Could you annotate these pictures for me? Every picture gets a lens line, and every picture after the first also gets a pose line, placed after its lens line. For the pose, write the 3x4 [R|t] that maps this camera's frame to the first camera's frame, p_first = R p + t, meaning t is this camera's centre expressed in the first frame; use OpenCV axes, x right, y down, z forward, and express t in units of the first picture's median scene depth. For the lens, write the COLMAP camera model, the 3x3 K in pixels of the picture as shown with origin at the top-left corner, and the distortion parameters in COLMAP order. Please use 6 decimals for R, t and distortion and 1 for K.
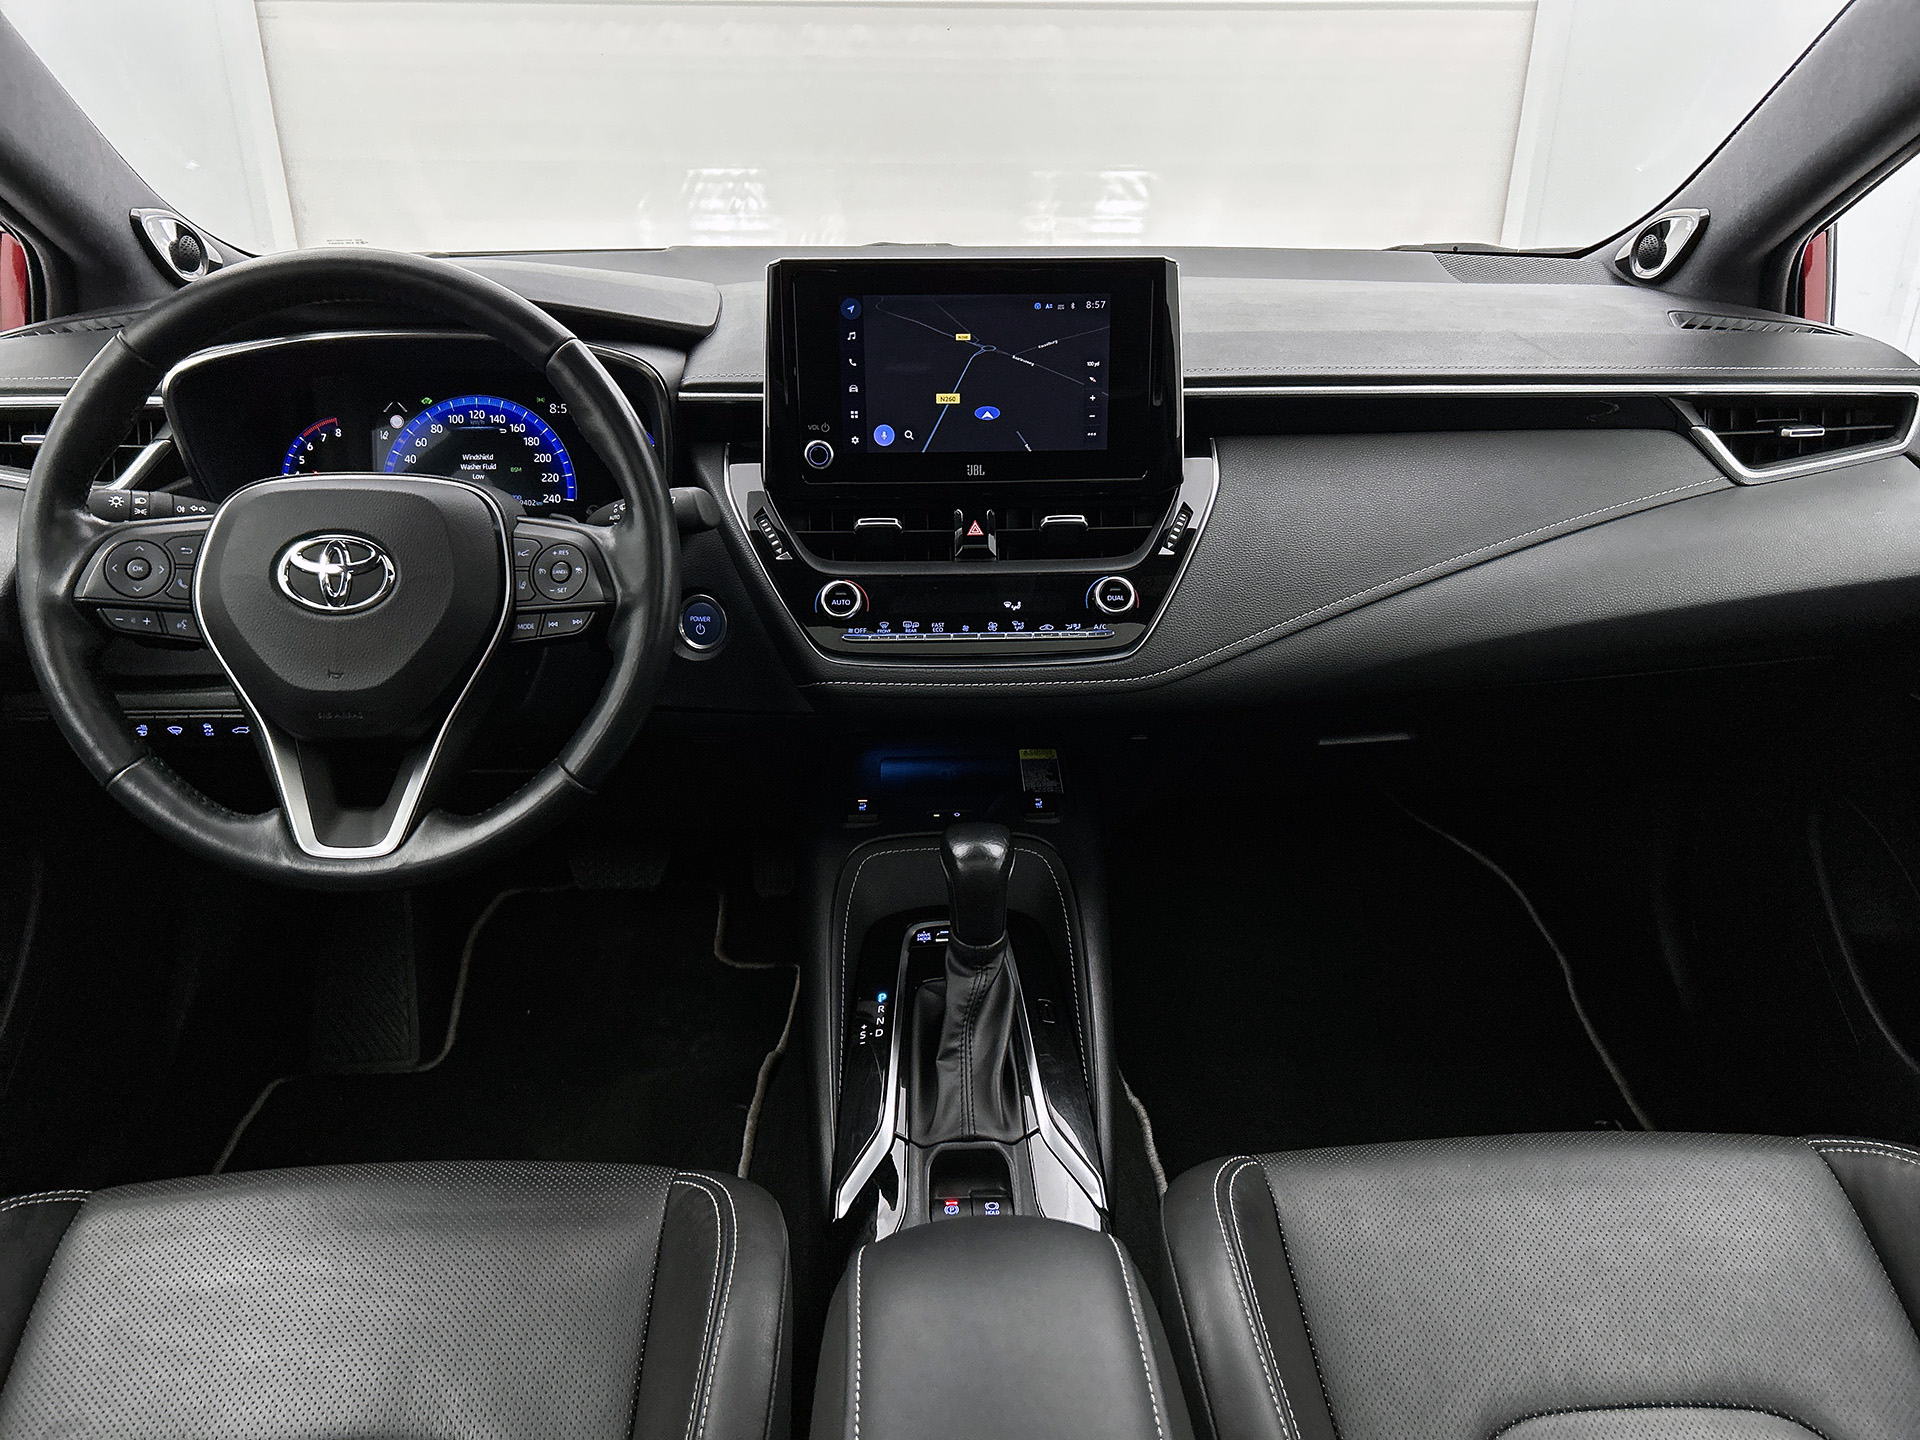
lens RADIAL K [[1475.5, 0, 975.4], [0, 1475.5, 731.3], [0, 0, 1]] dist [0.052160, -0.064953]
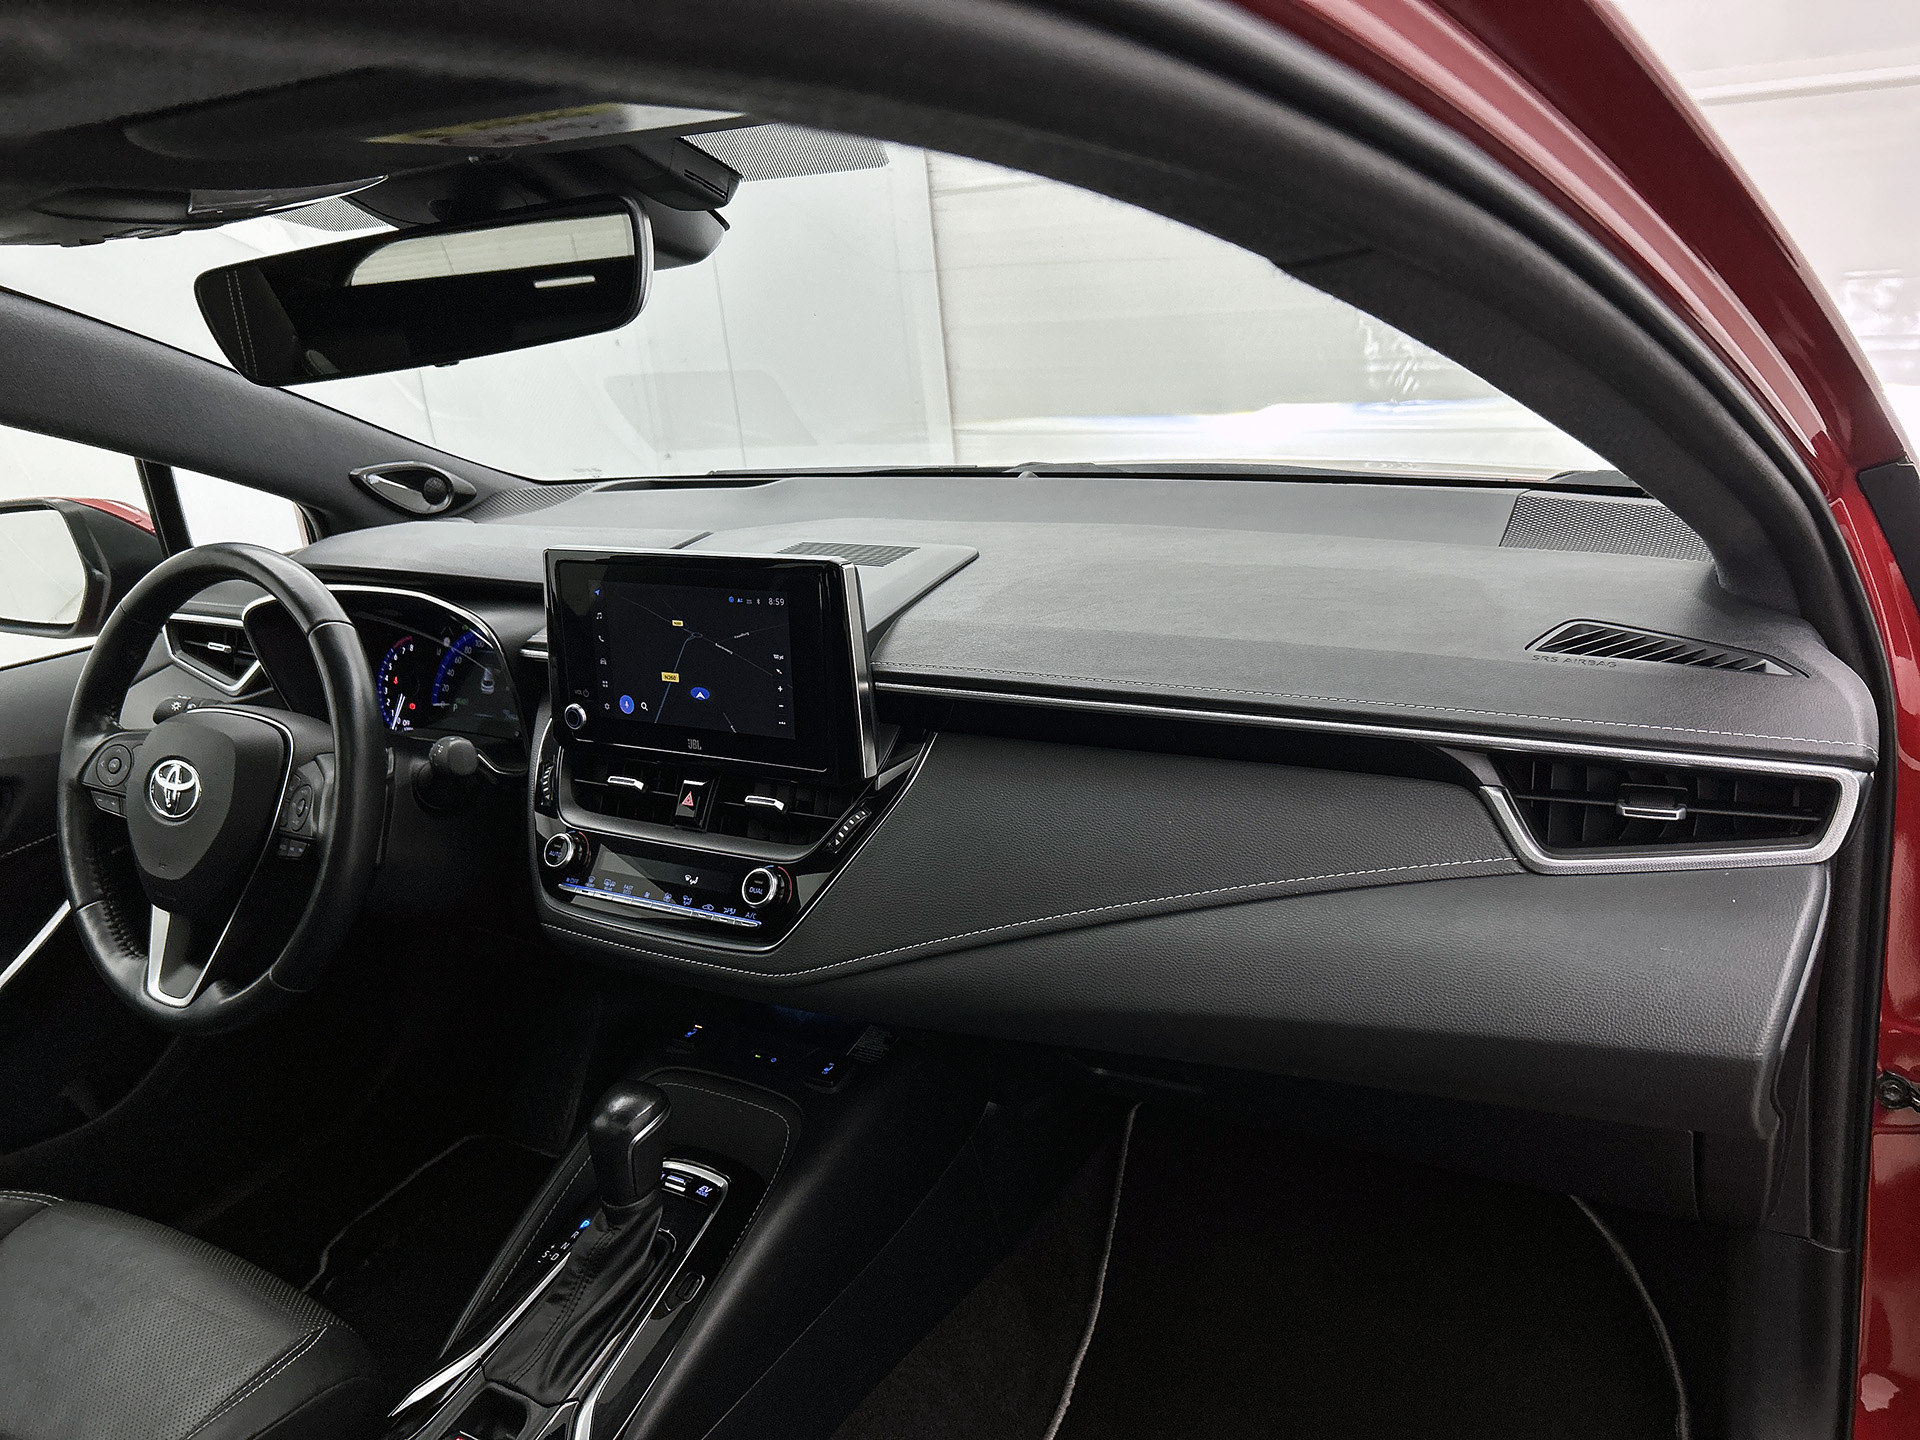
lens RADIAL K [[1475.5, 0, 946.7], [0, 1475.5, 715.8], [0, 0, 1]] dist [0.052160, -0.064953]
pose [[0.832030, 0.102238, -0.545227, 0.729478], [-0.137776, 0.990158, -0.024580, -0.199325], [0.537348, 0.095571, 0.837928, 0.220926]]
